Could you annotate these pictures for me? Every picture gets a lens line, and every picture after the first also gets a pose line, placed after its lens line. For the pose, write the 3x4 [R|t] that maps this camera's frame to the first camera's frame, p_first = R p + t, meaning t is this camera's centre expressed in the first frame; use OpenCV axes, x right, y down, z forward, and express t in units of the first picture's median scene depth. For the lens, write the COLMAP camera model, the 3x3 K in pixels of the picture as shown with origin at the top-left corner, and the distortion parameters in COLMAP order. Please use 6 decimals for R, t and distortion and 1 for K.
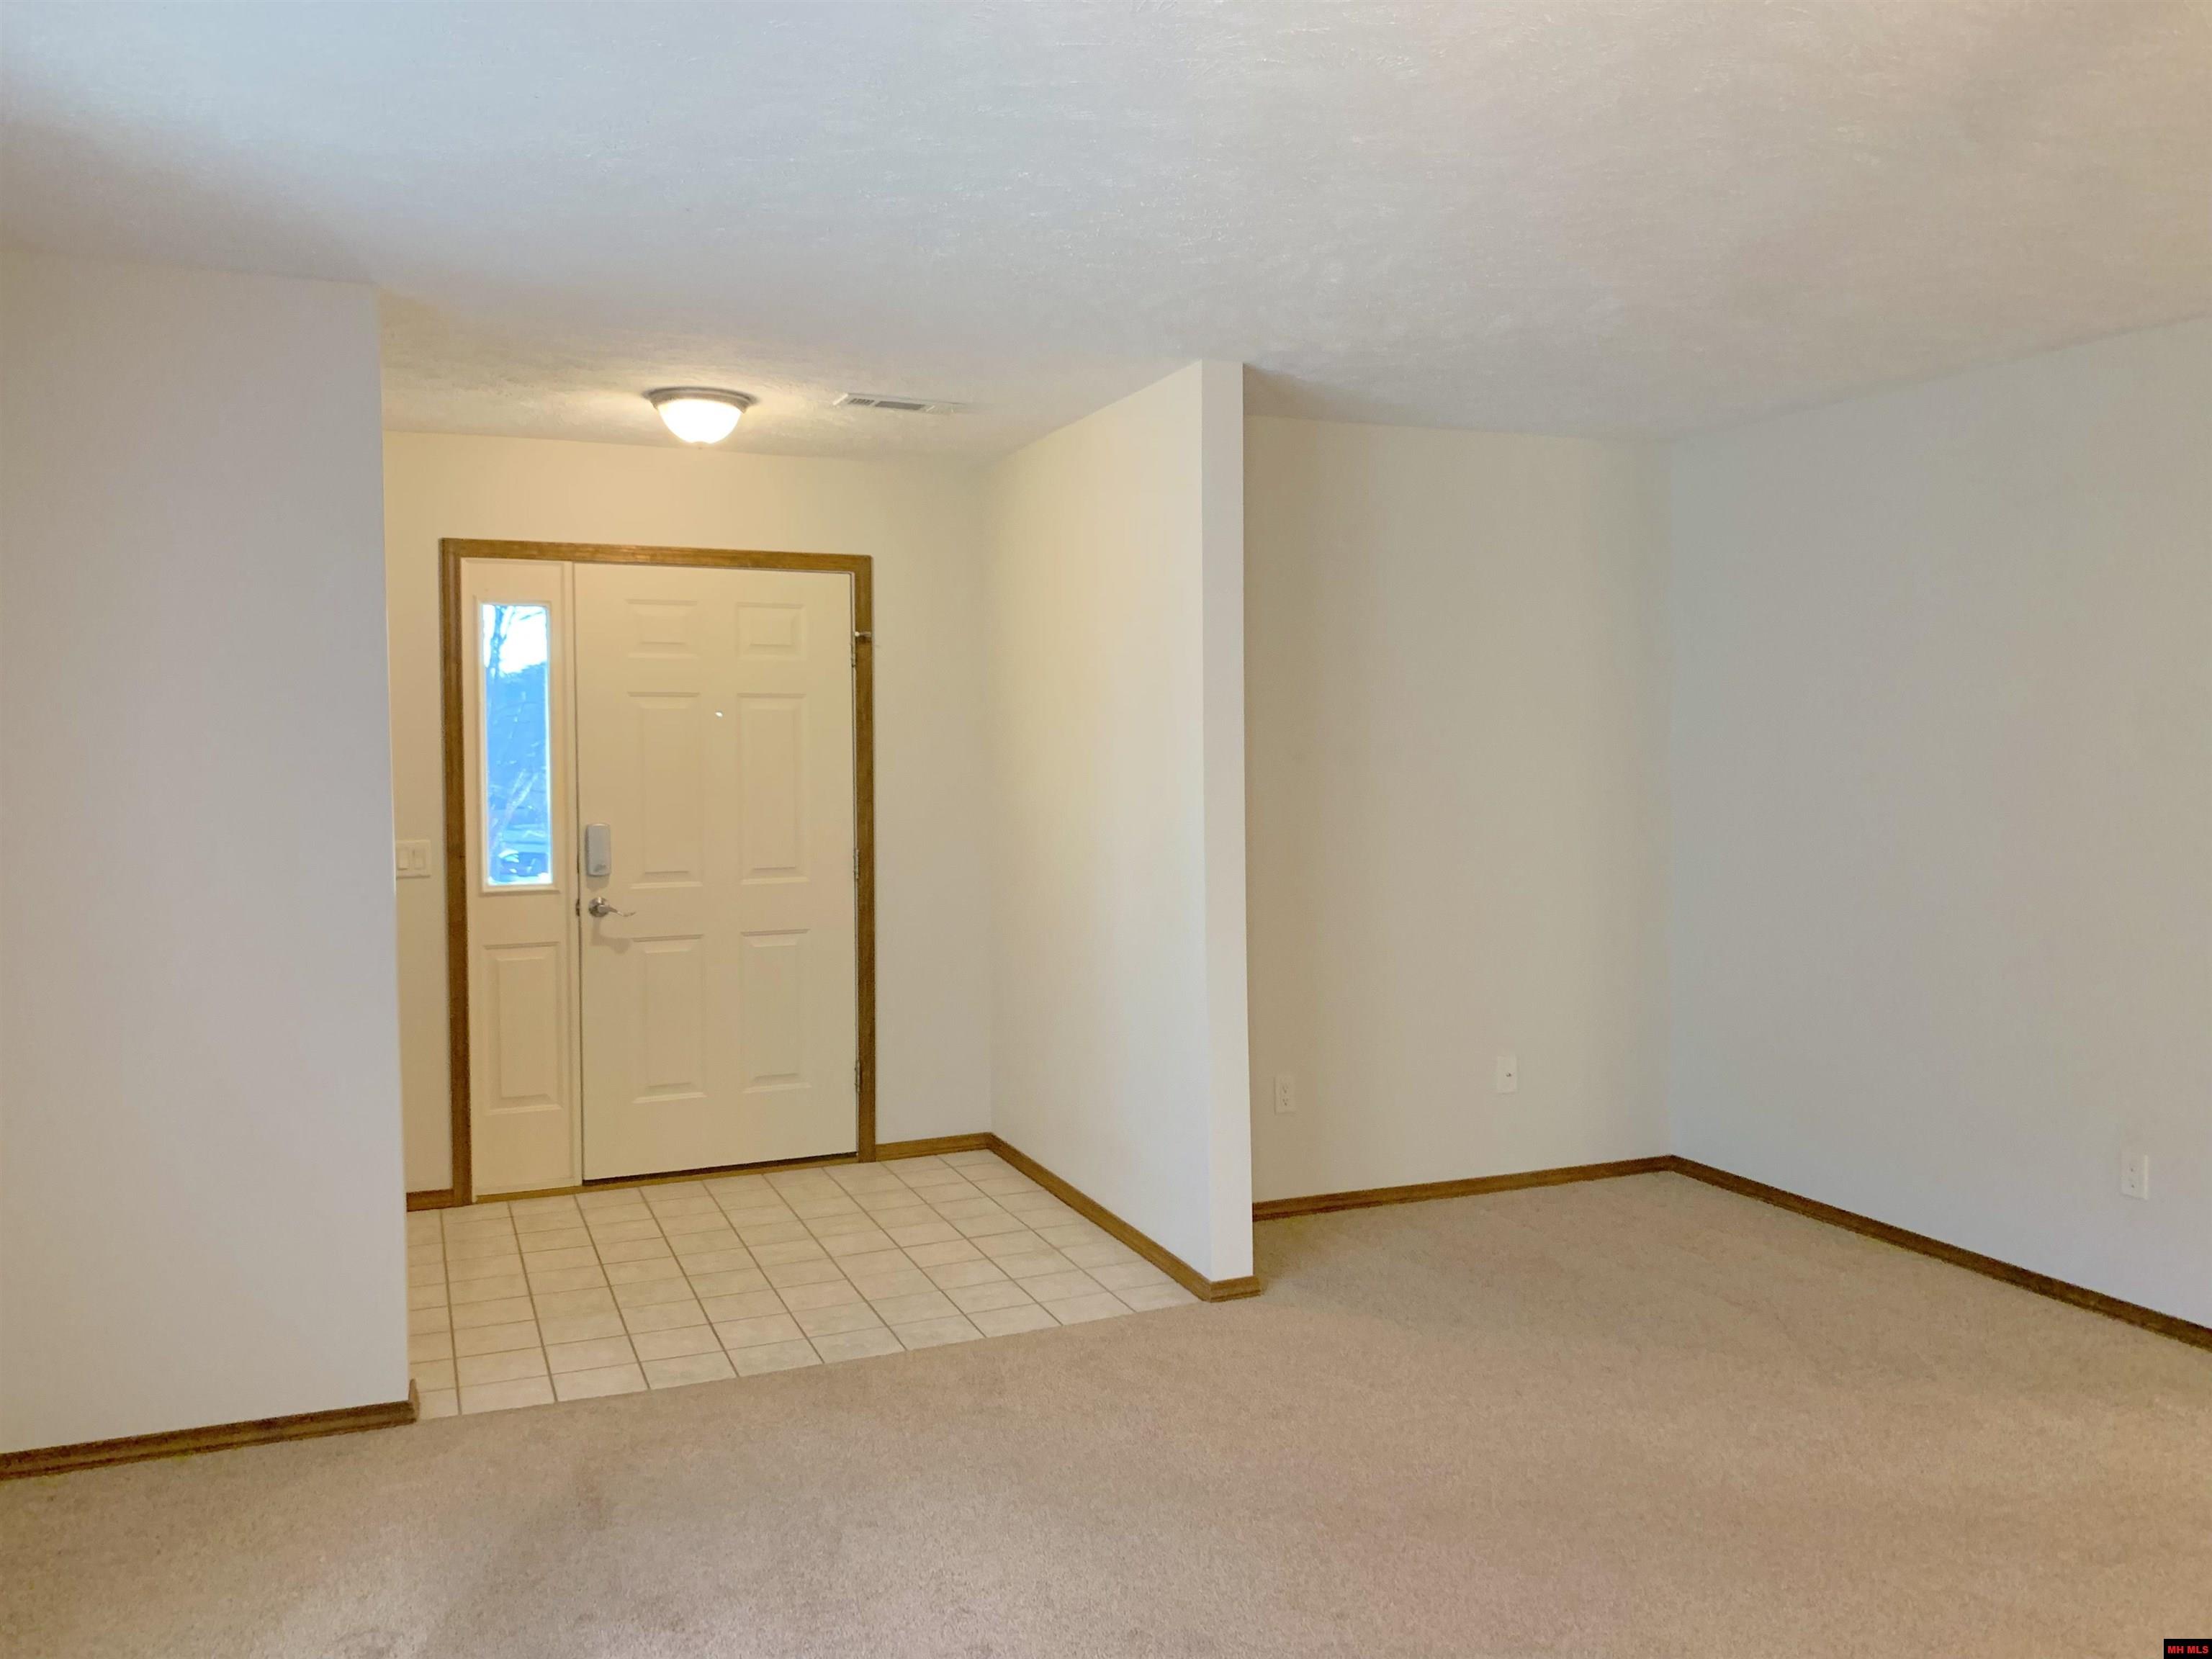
lens RADIAL K [[1687.0, 0, 1098.2], [0, 1687.0, 811.8], [0, 0, 1]] dist [0.041414, -0.054440]
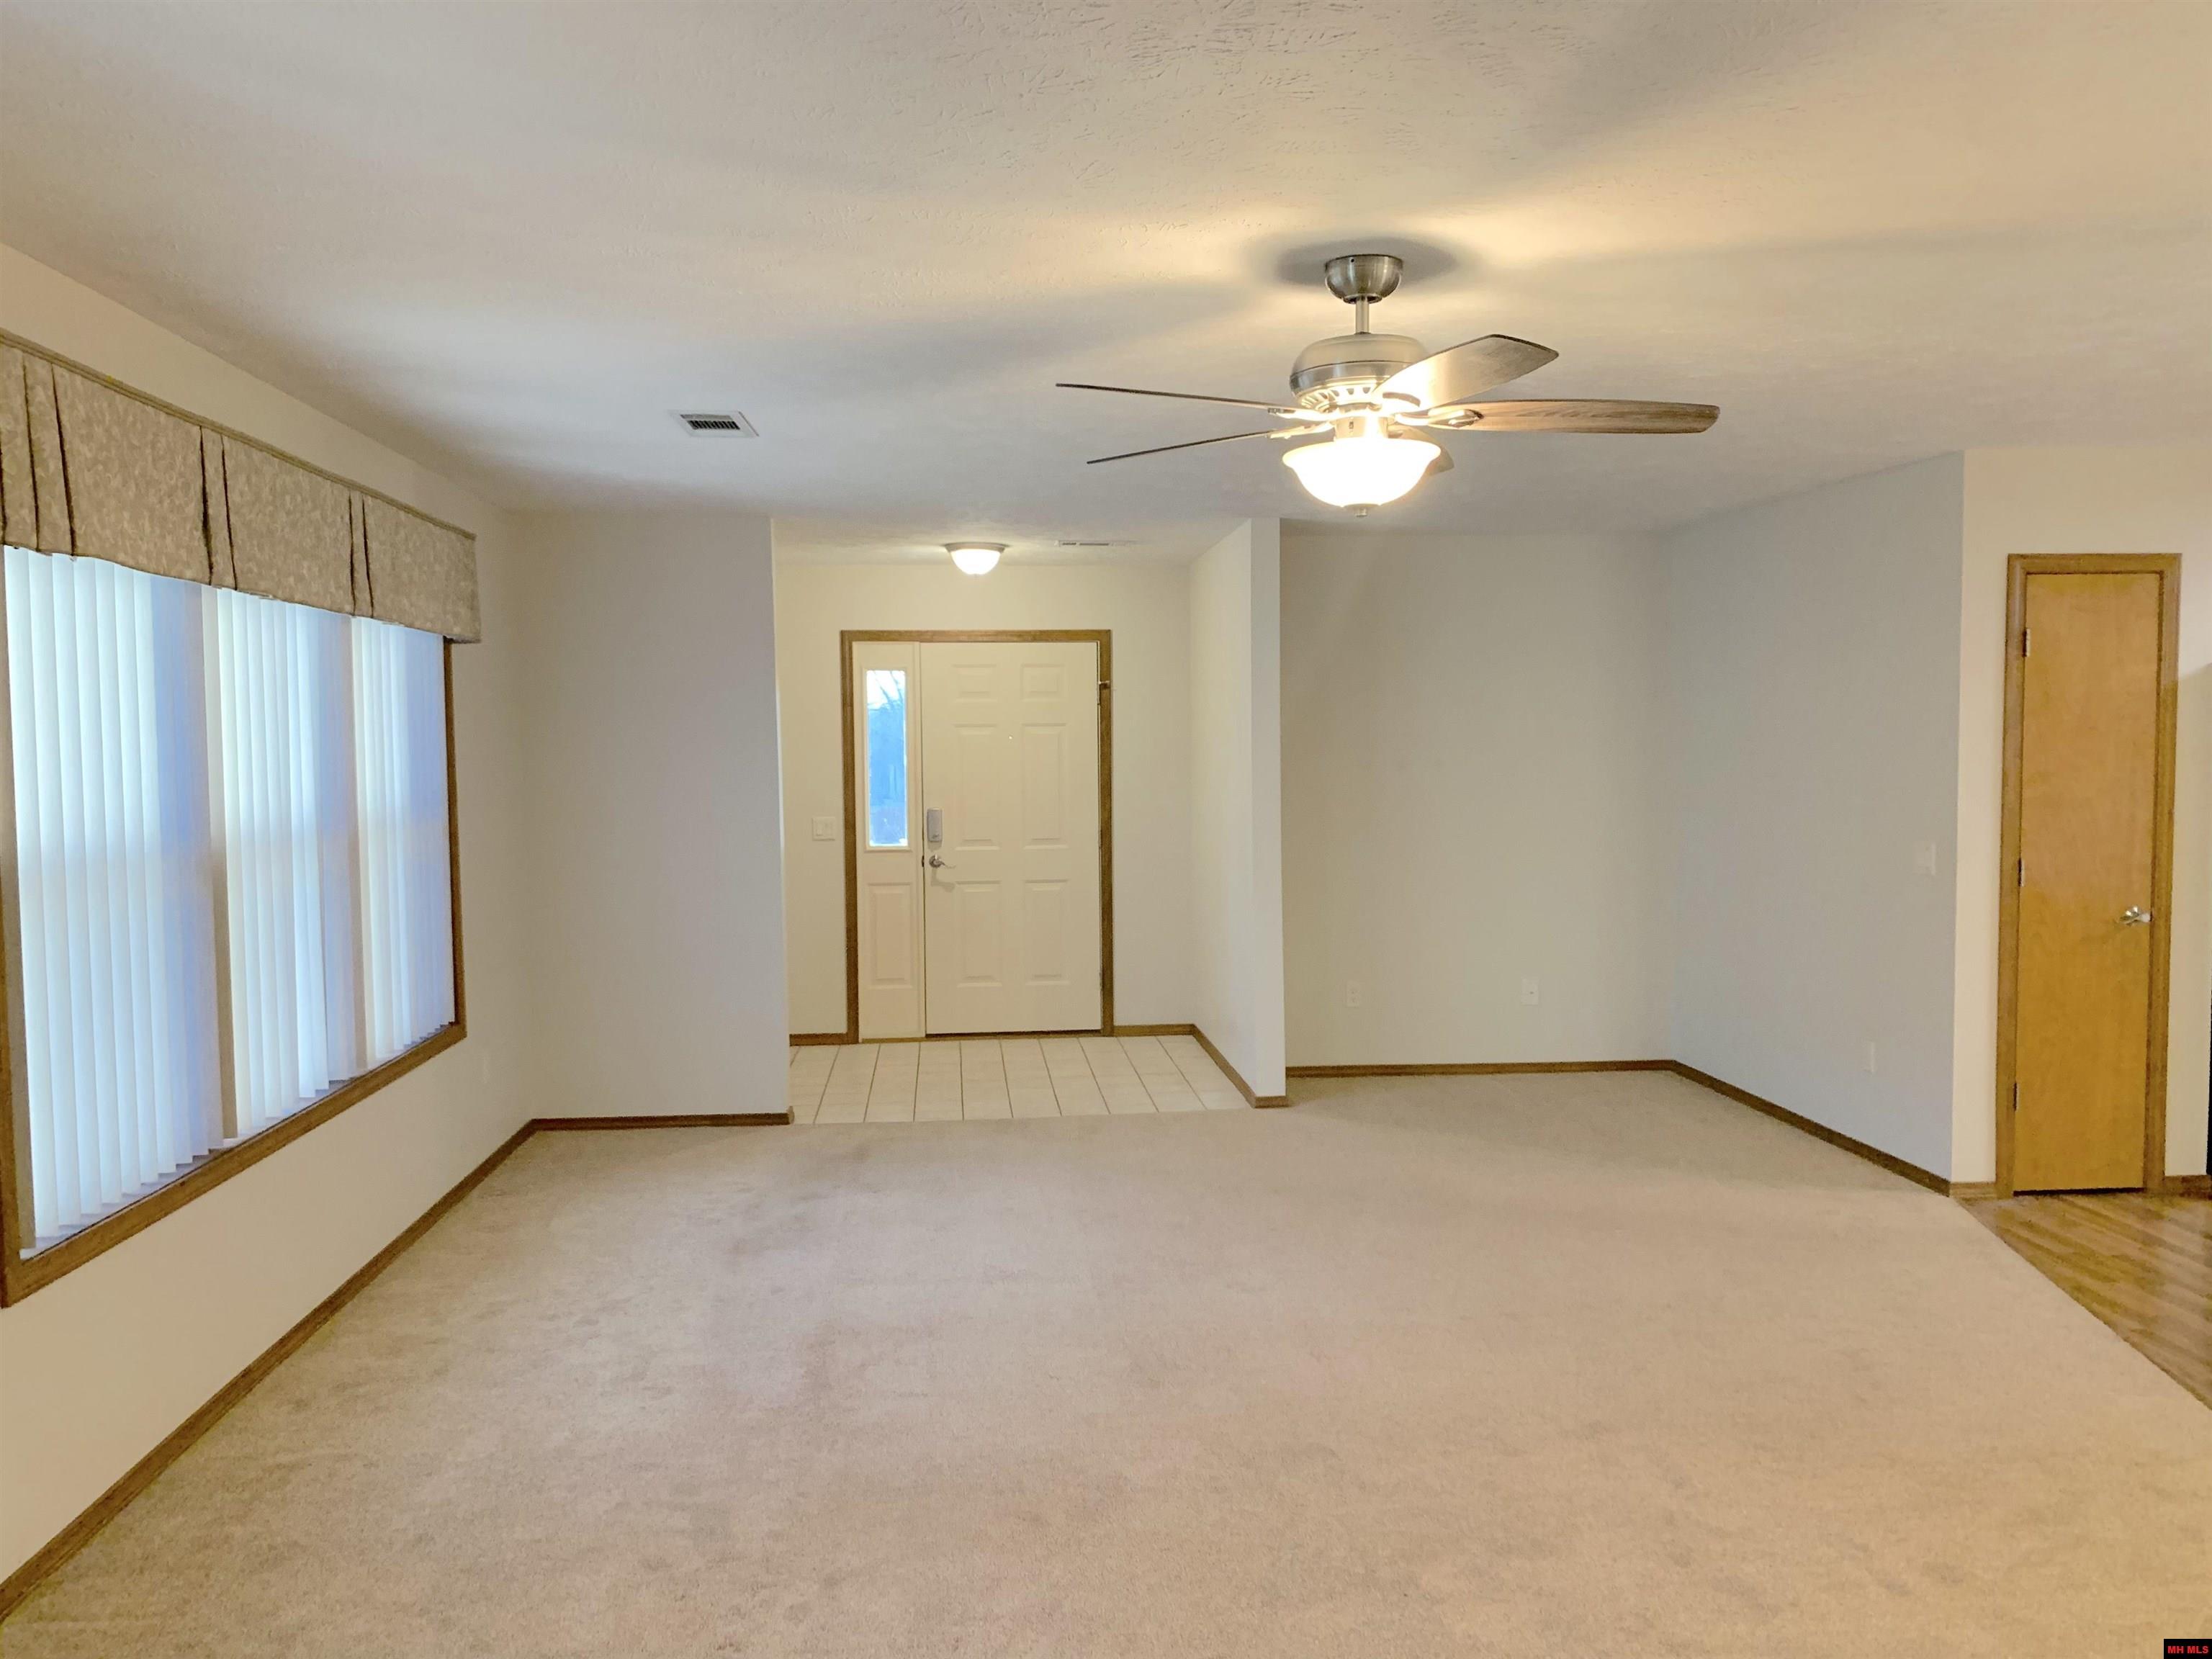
lens RADIAL K [[1687.0, 0, 1089.8], [0, 1687.0, 845.8], [0, 0, 1]] dist [0.041414, -0.054440]
pose [[0.953557, 0.014929, -0.300843, 0.319540], [-0.007709, 0.999653, 0.025174, 0.001284], [0.301115, -0.021685, 0.953341, -0.458536]]
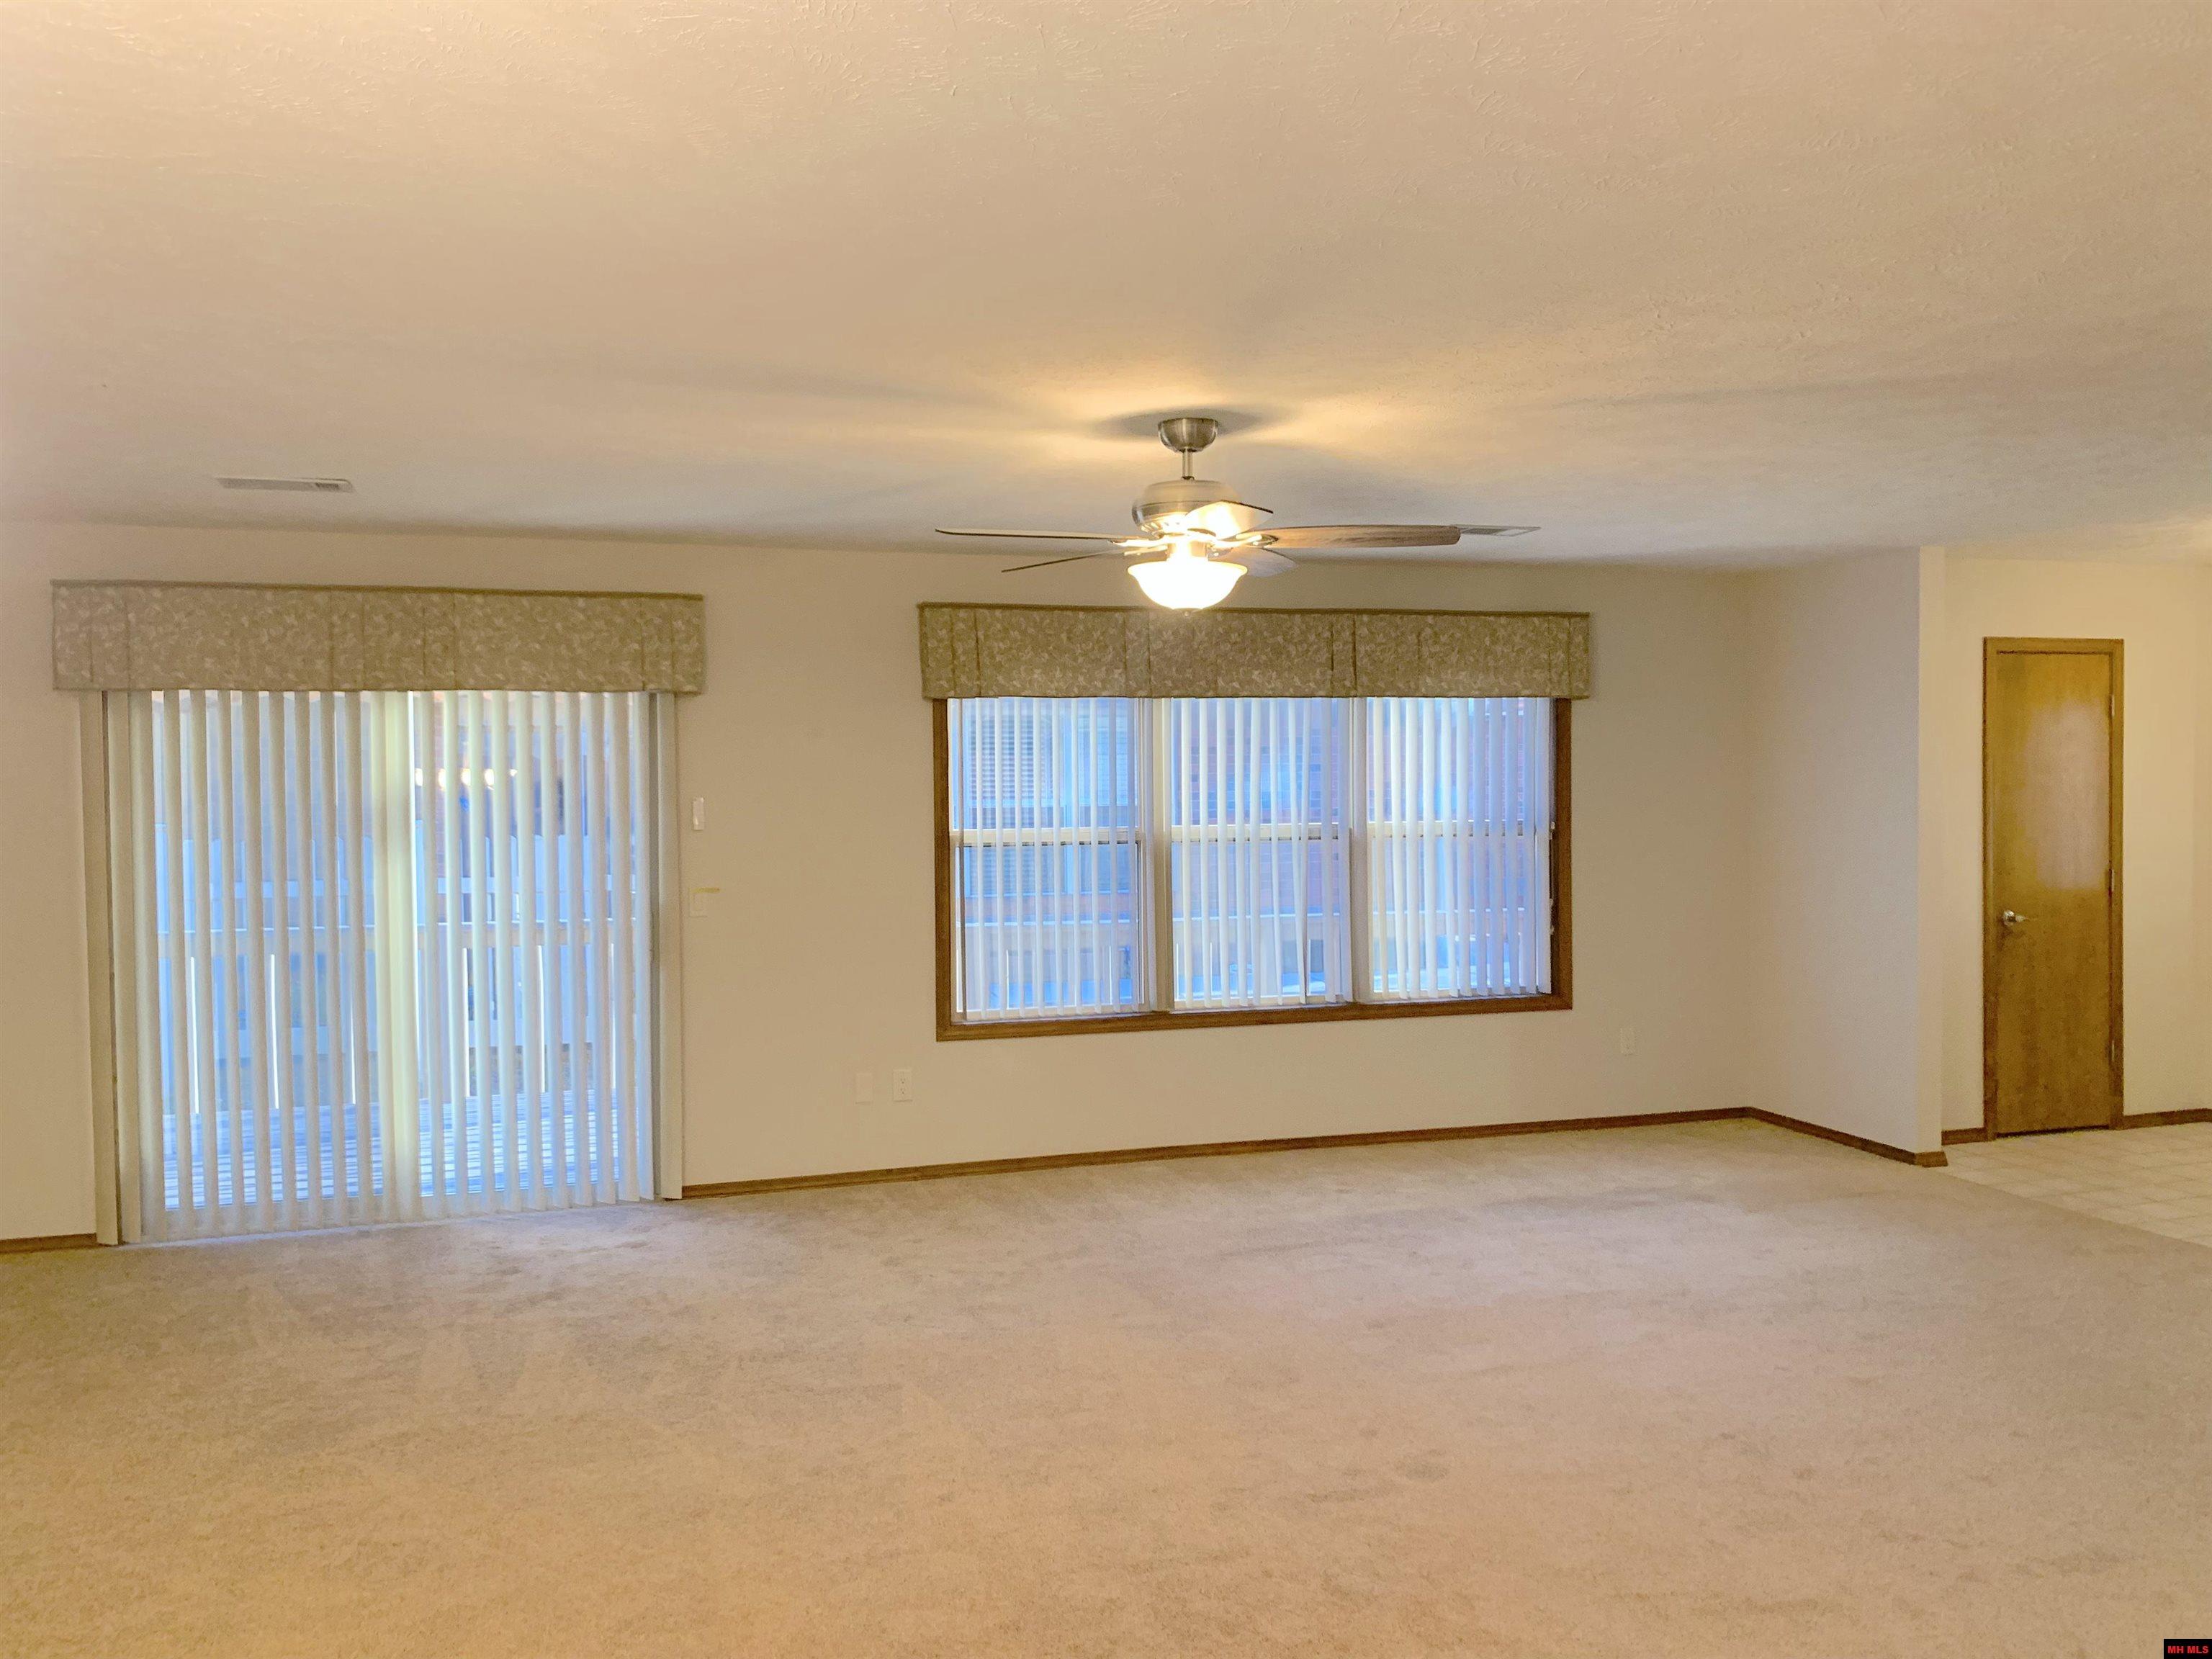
lens RADIAL K [[1687.0, 0, 1074.1], [0, 1687.0, 838.6], [0, 0, 1]] dist [0.041414, -0.054440]
pose [[-0.099093, 0.037381, -0.994376, 1.013586], [-0.025292, 0.998877, 0.040071, -0.029387], [0.994757, 0.029121, -0.098037, 0.178415]]
